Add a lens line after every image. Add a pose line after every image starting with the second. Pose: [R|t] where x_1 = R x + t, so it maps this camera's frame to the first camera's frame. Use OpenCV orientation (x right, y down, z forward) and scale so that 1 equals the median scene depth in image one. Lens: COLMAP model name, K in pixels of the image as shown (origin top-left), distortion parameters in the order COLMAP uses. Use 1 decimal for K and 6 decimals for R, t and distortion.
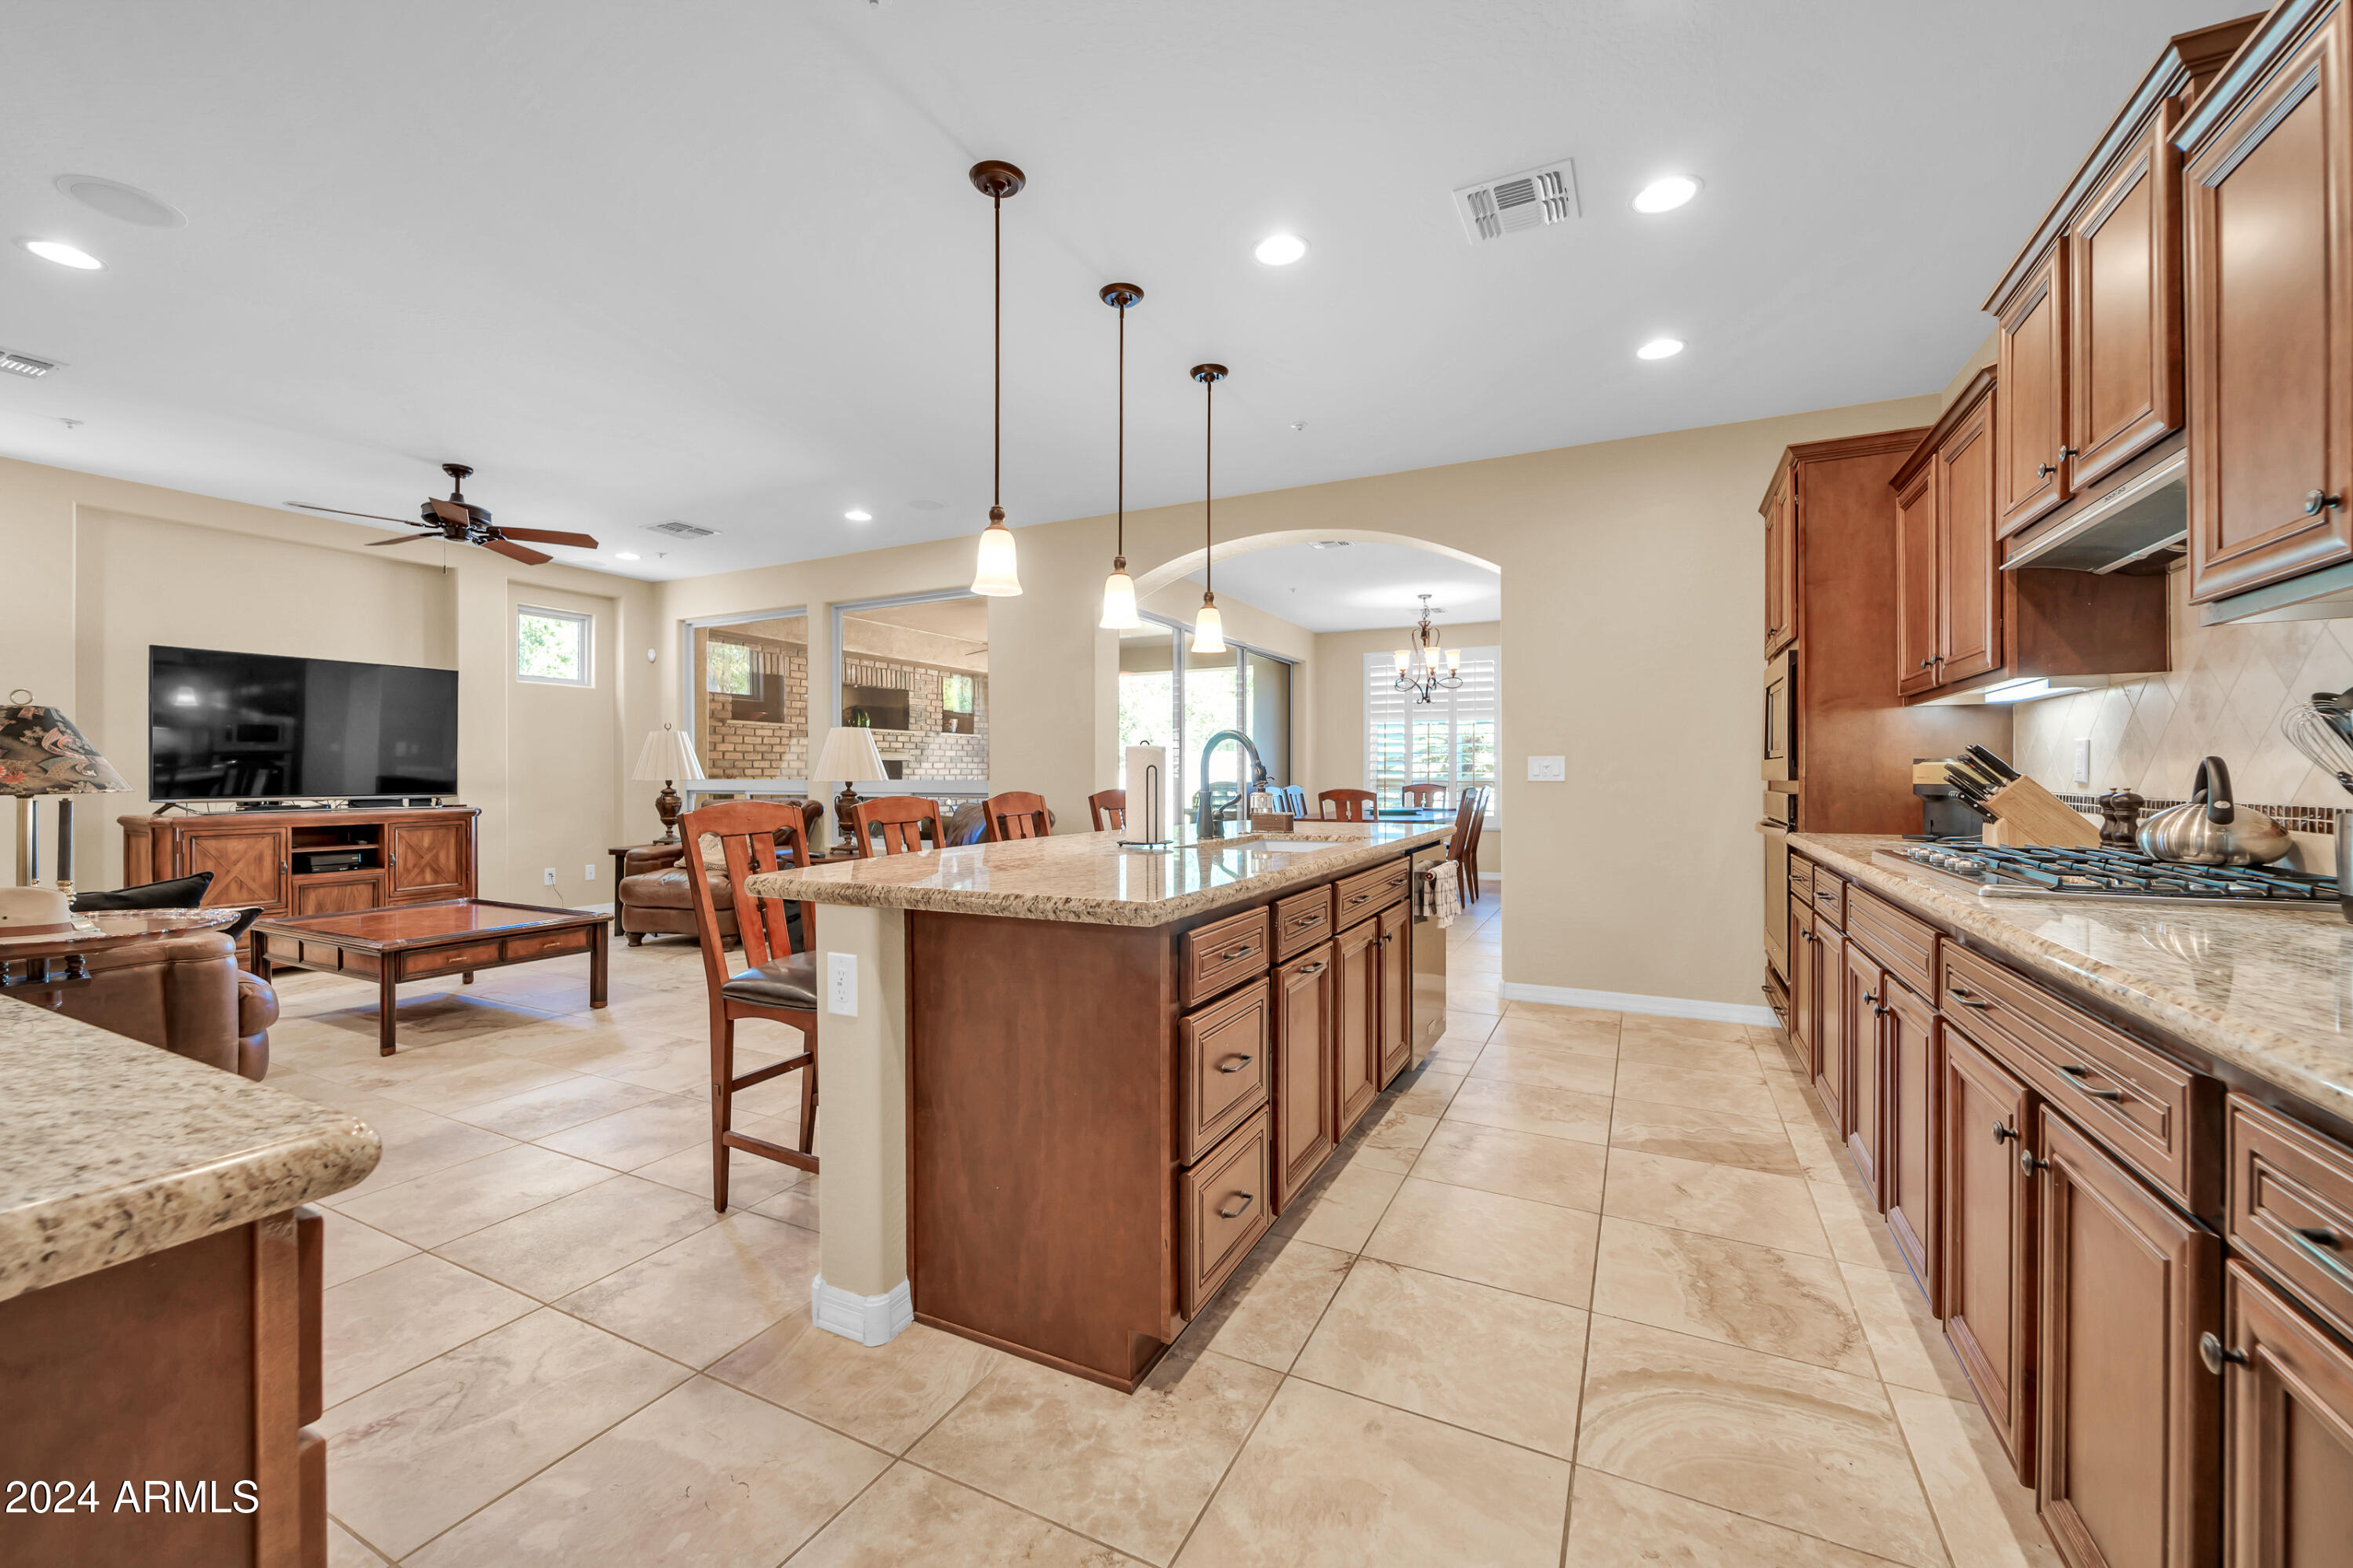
lens RADIAL K [[941.7, 0, 1157.7], [0, 941.7, 777.3], [0, 0, 1]] dist [0.002103, -0.000678]
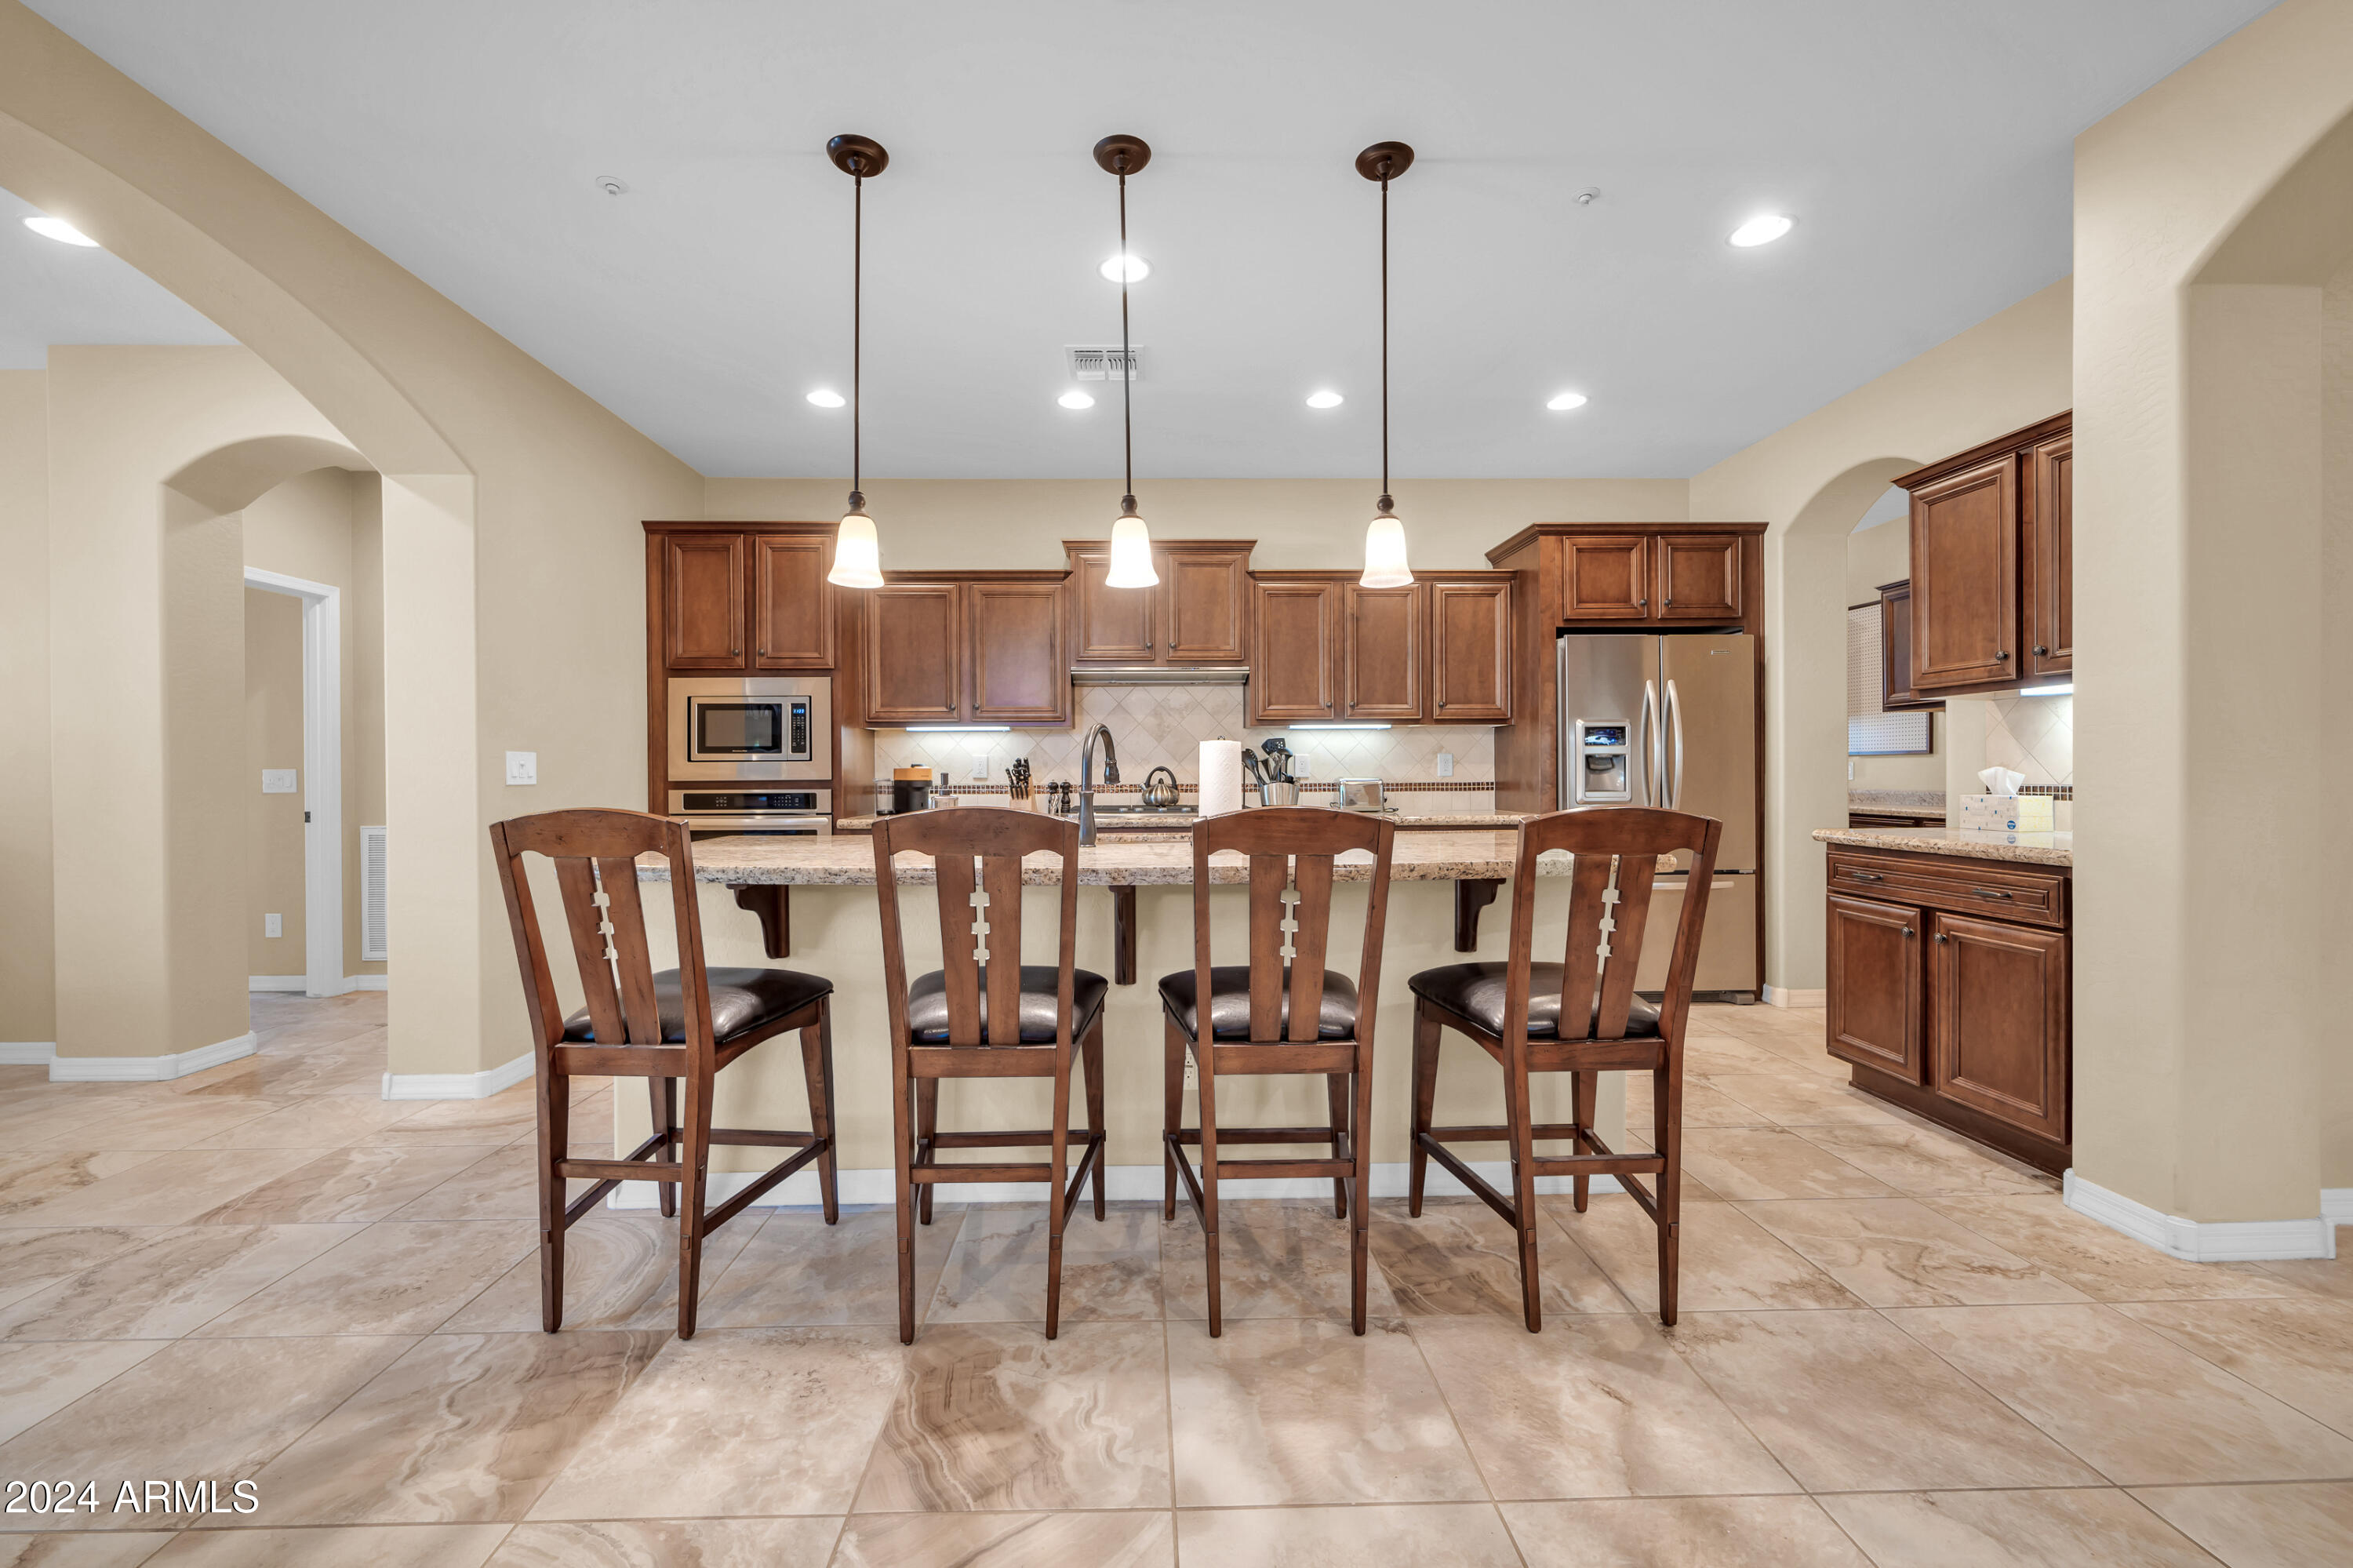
lens RADIAL K [[941.7, 0, 1157.7], [0, 941.7, 777.3], [0, 0, 1]] dist [0.002103, -0.000678]
pose [[-0.482626, 0.000212, 0.875827, -0.942173], [0.007841, 0.999961, 0.004079, -0.002033], [-0.875792, 0.008836, -0.482609, 1.740613]]
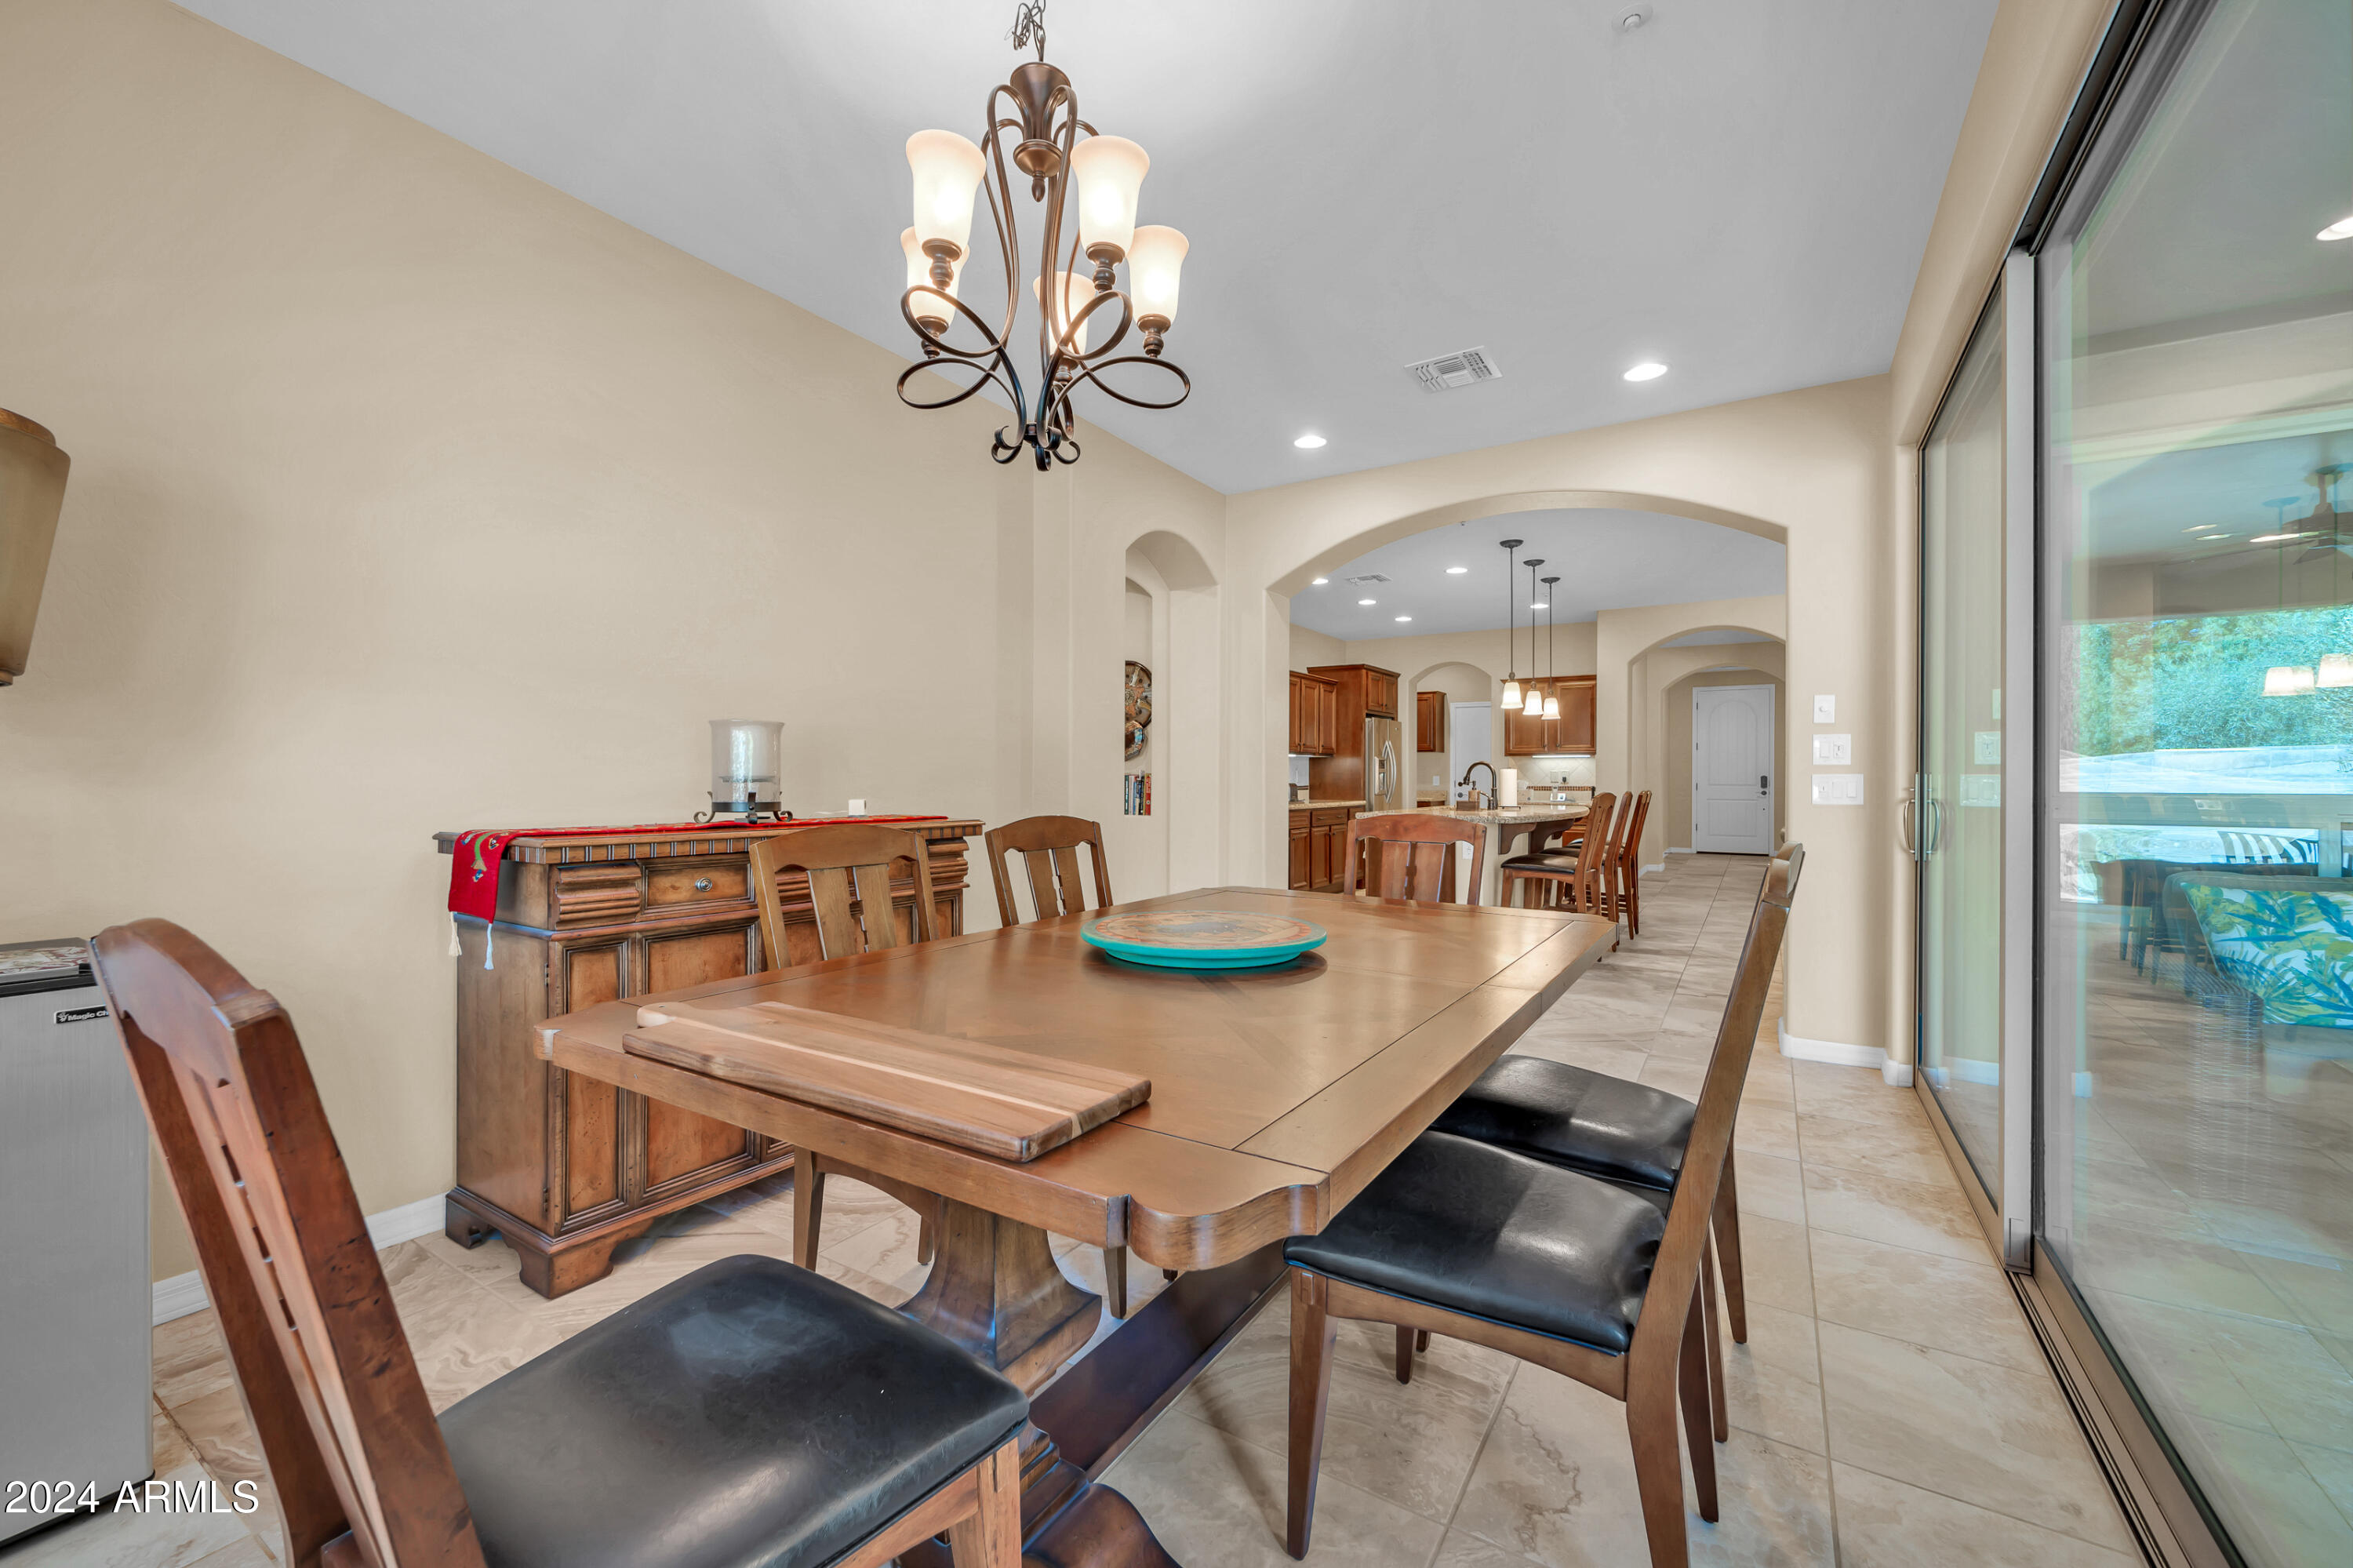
lens RADIAL K [[941.7, 0, 1157.7], [0, 941.7, 777.3], [0, 0, 1]] dist [0.002103, -0.000678]
pose [[-0.995600, -0.001725, 0.093686, 0.810259], [-0.001691, 0.999998, 0.000443, -0.011850], [-0.093687, 0.000283, -0.995602, 4.212416]]
